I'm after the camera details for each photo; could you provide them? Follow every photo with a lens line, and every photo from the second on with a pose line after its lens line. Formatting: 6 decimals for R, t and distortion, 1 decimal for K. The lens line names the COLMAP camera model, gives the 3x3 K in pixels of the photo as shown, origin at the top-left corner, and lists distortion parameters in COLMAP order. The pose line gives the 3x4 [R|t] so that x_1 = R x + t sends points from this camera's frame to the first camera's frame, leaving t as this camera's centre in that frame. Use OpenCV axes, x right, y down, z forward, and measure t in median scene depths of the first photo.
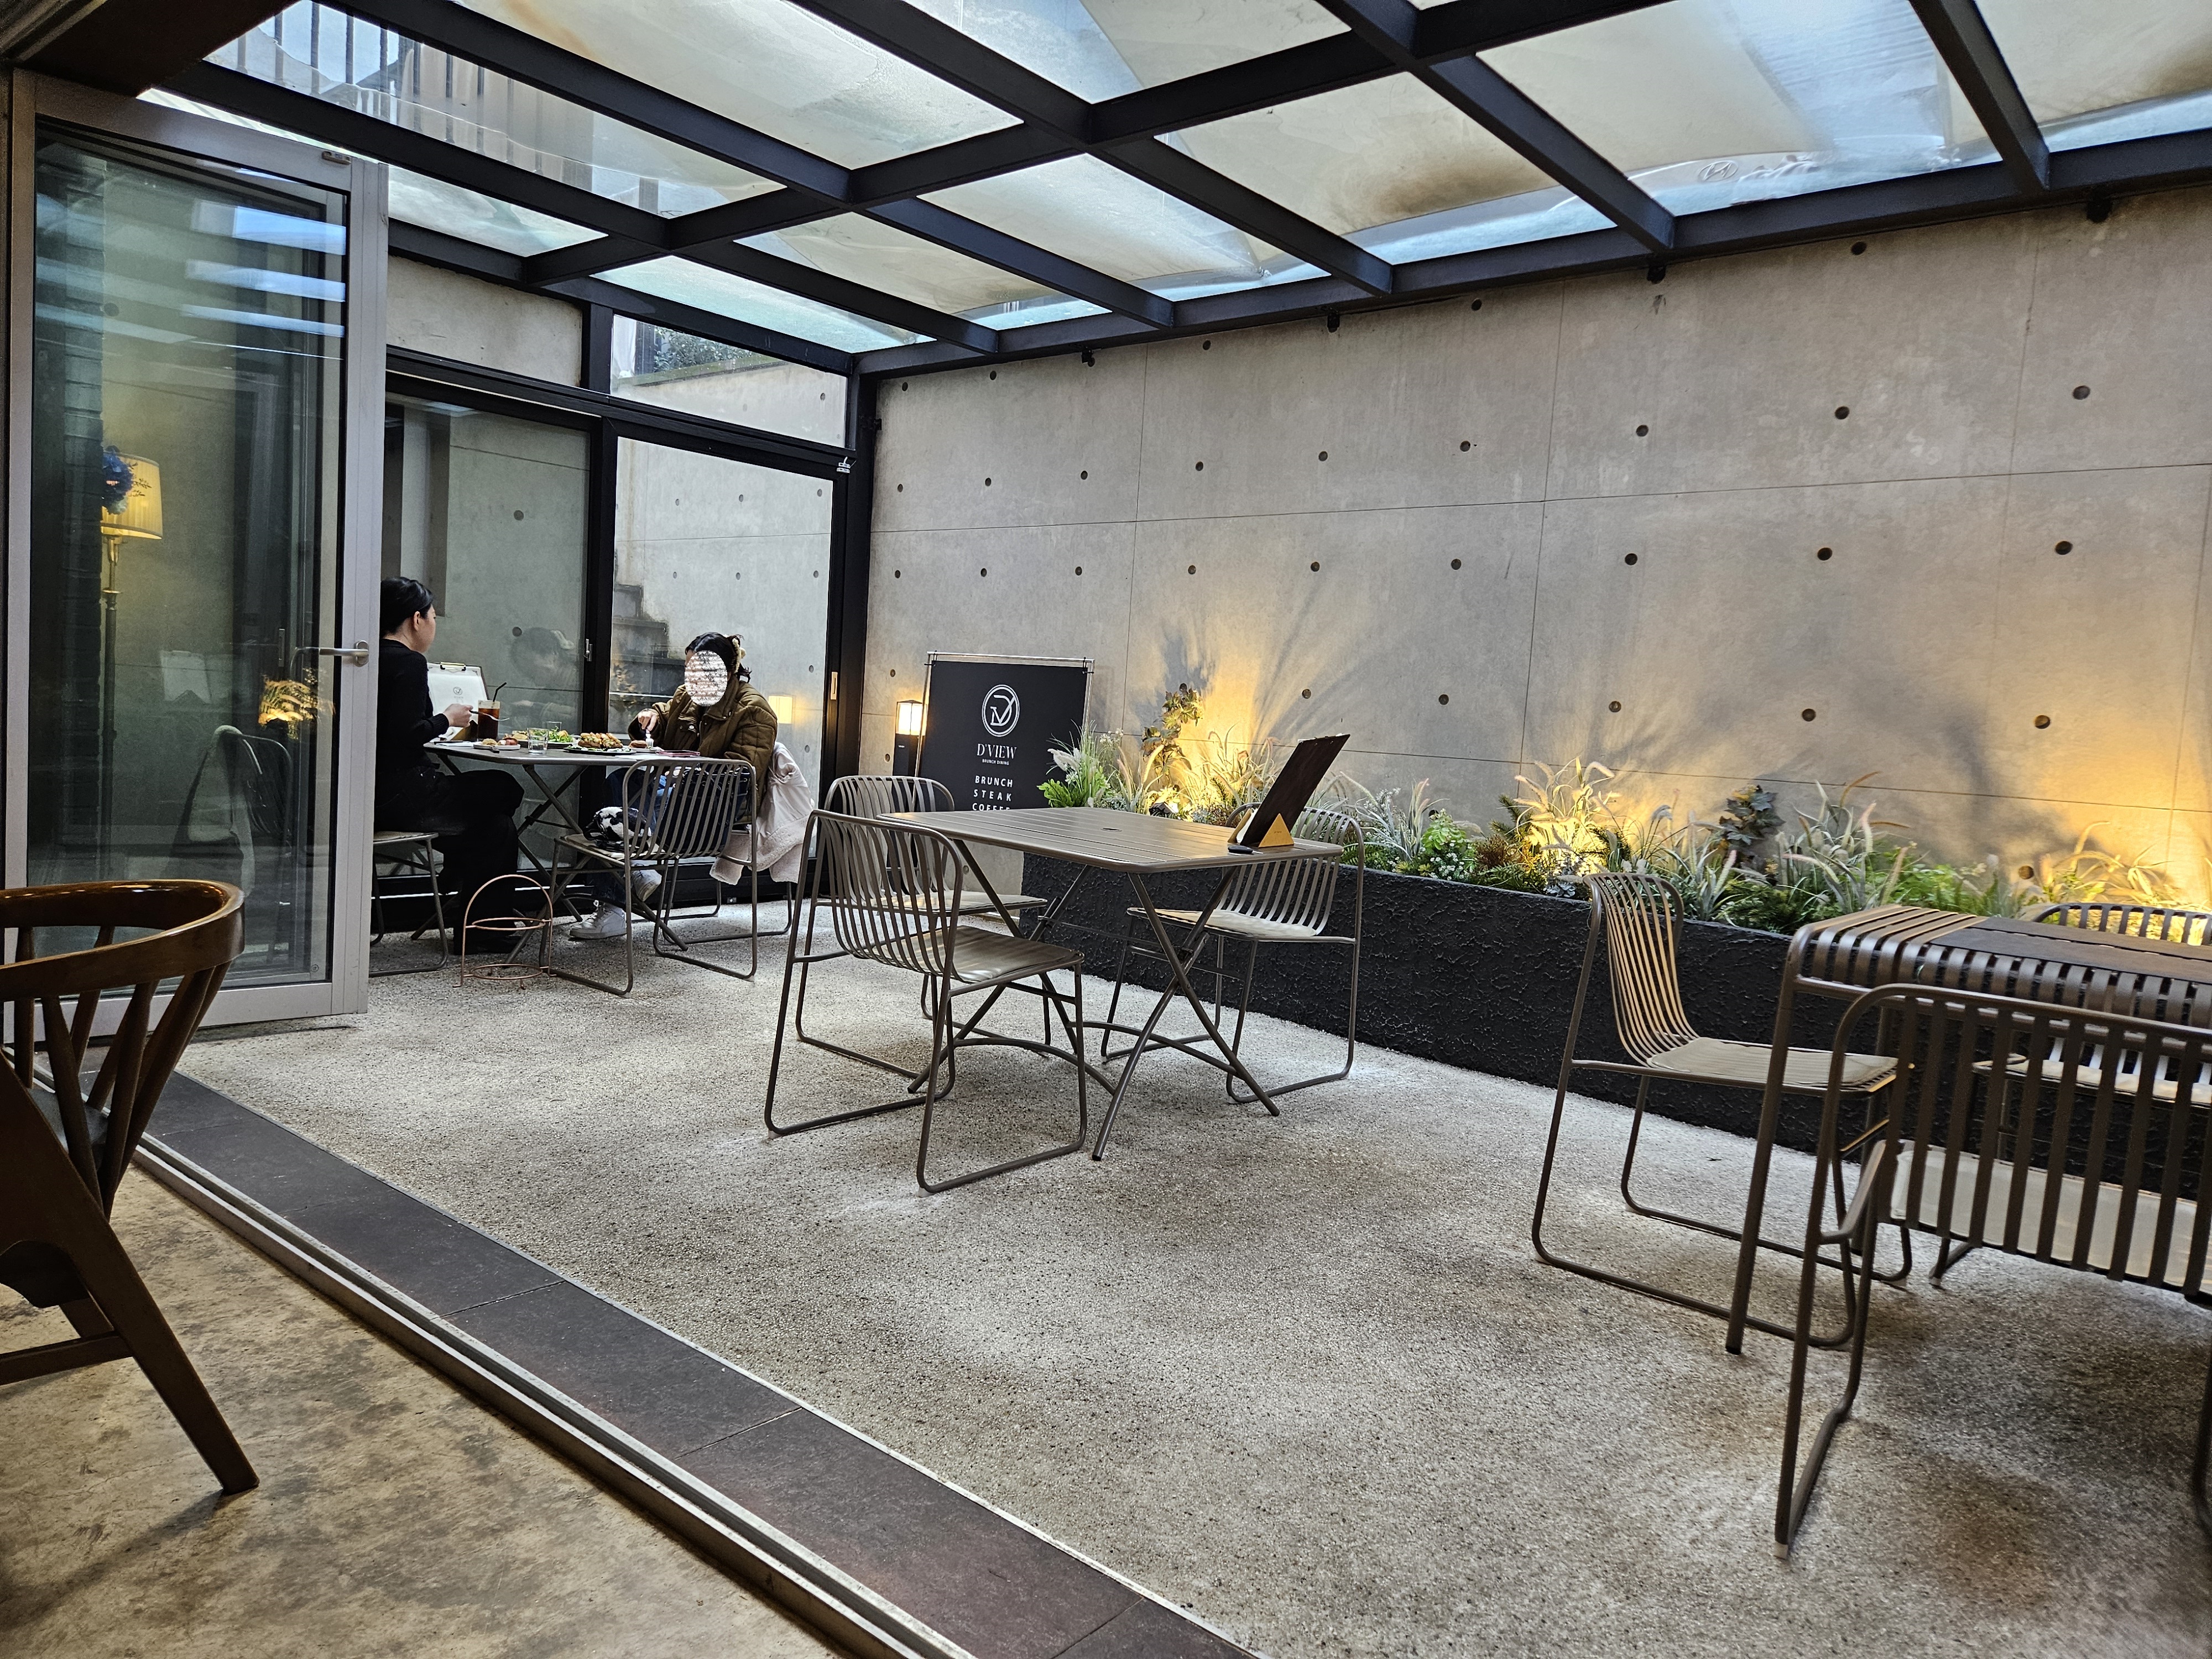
lens RADIAL K [[1469.6, 0, 1100.3], [0, 1469.6, 838.0], [0, 0, 1]] dist [0.031453, -0.005612]
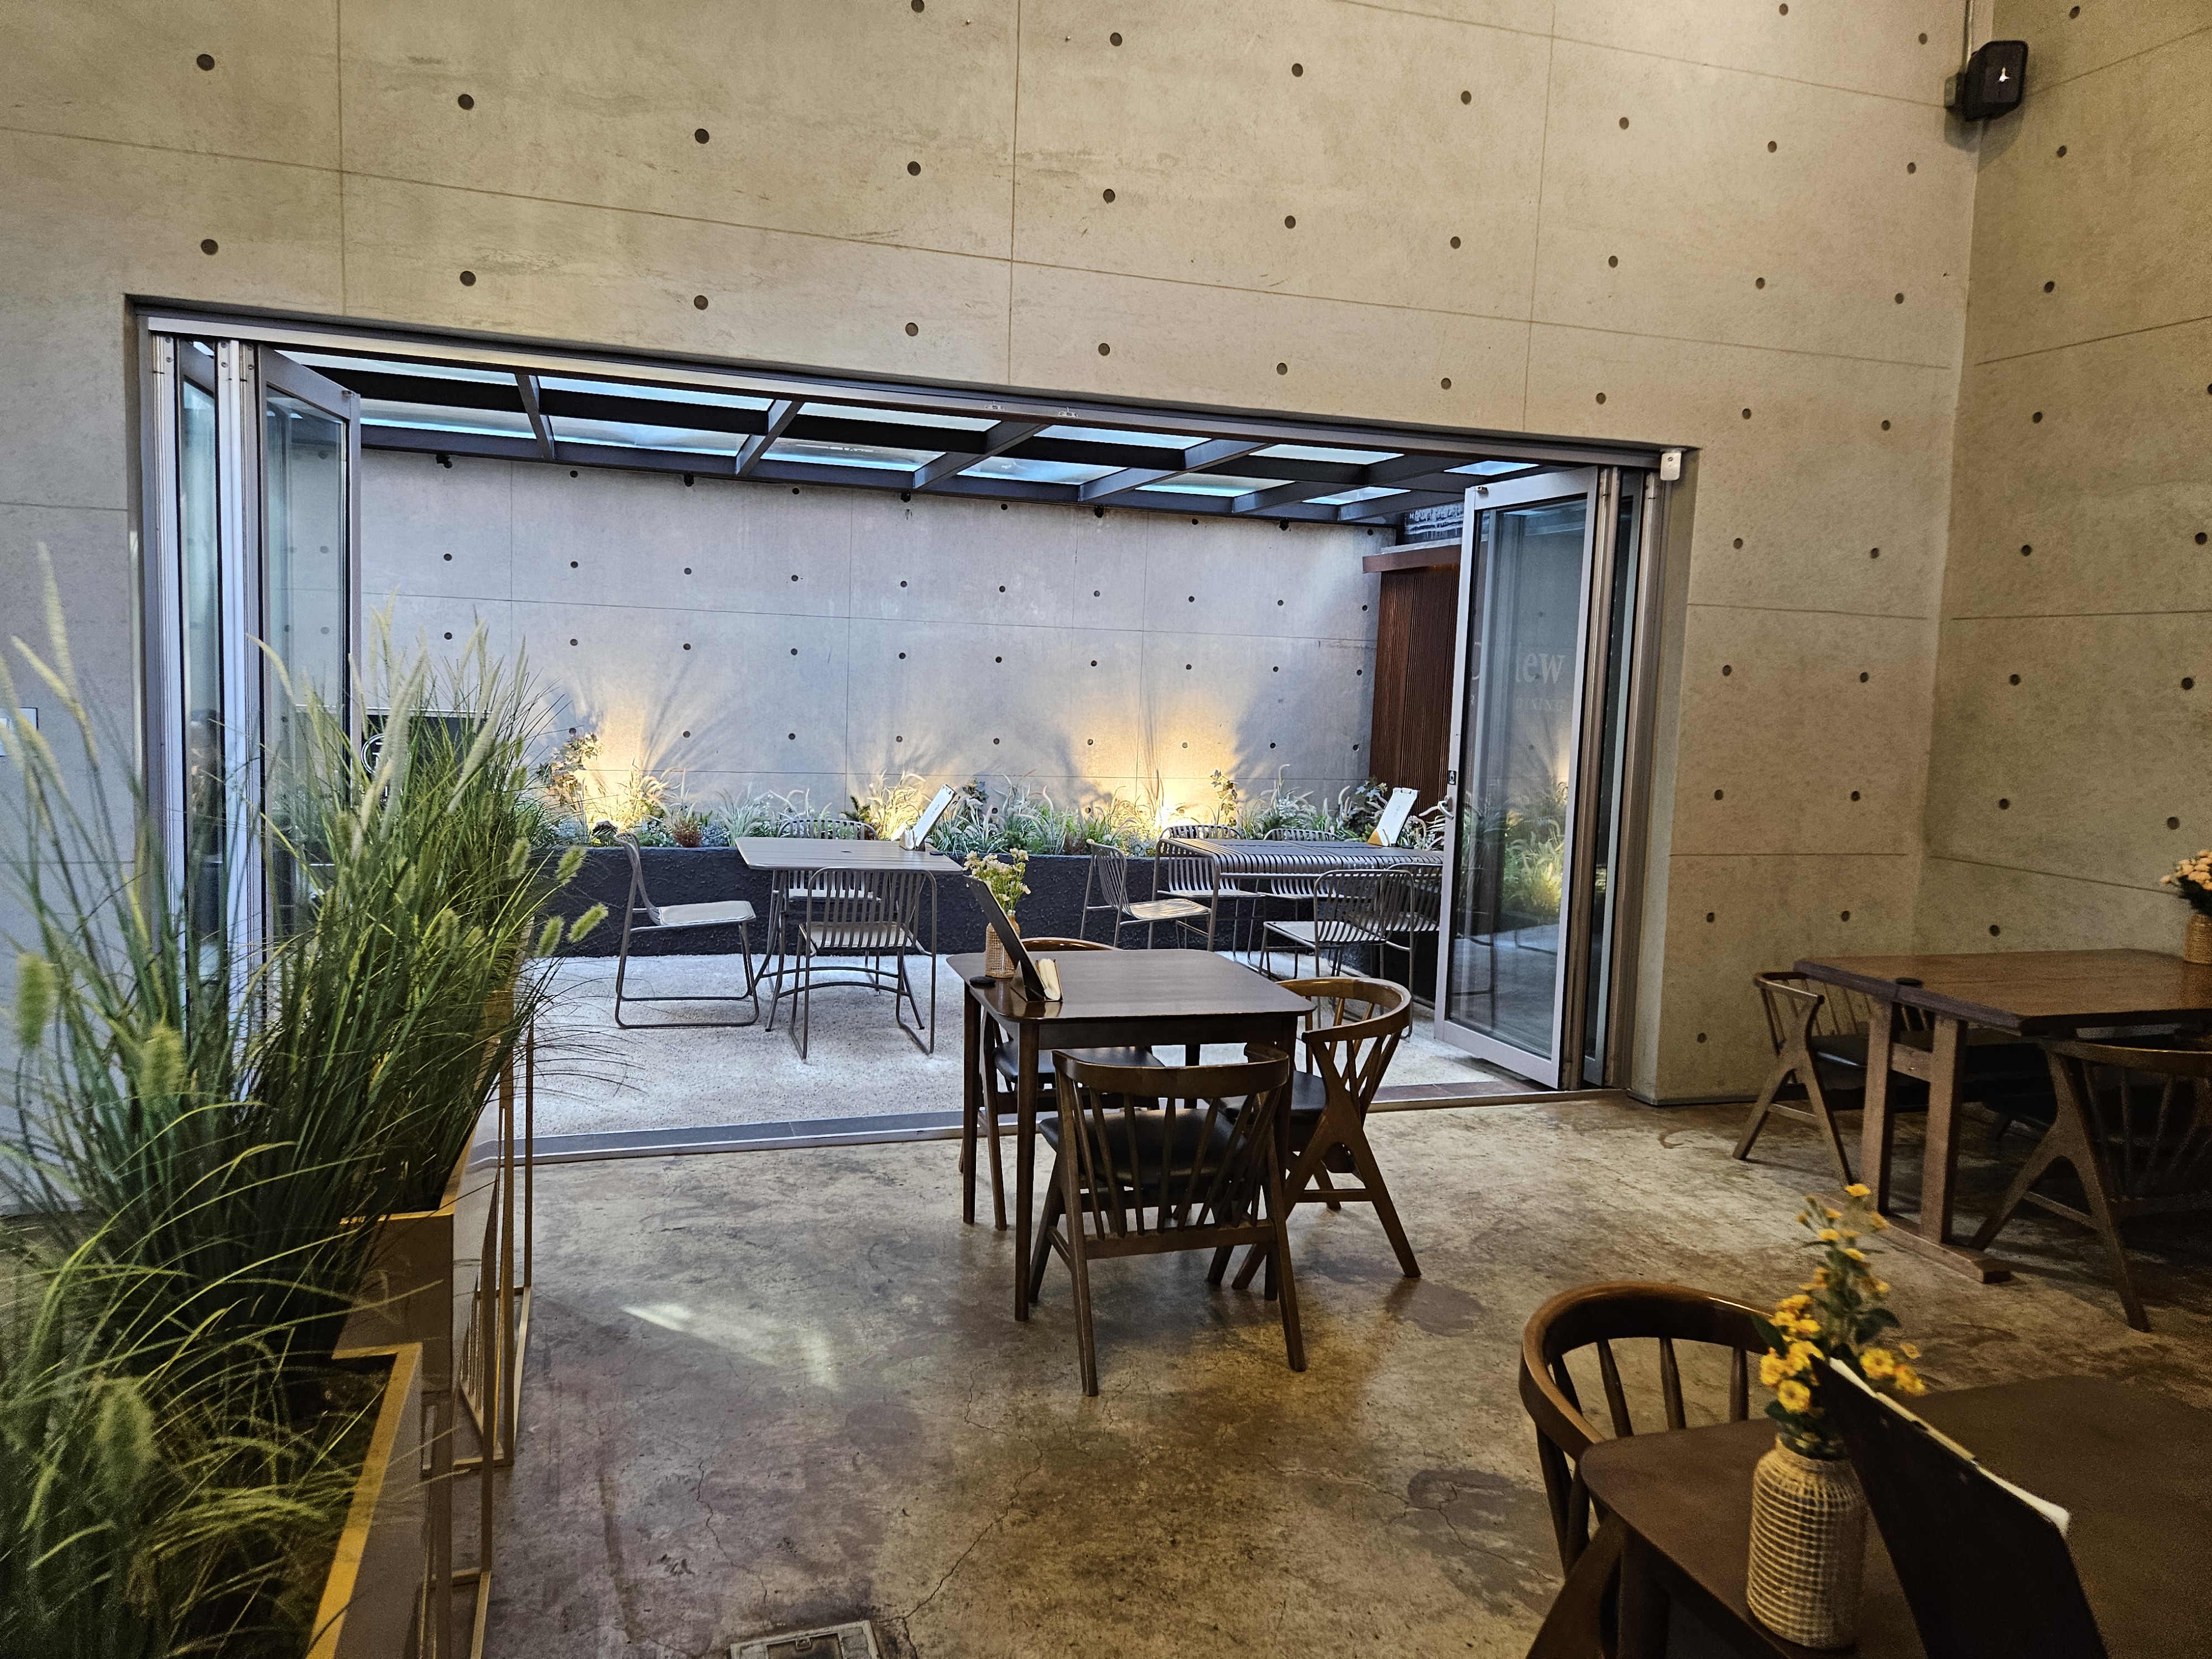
lens RADIAL K [[1469.6, 0, 1108.1], [0, 1469.6, 820.9], [0, 0, 1]] dist [0.031453, -0.005612]
pose [[0.509581, -0.122361, 0.851678, -1.007230], [0.065353, 0.992481, 0.103488, -0.153954], [-0.857937, 0.002925, 0.513746, -0.111838]]
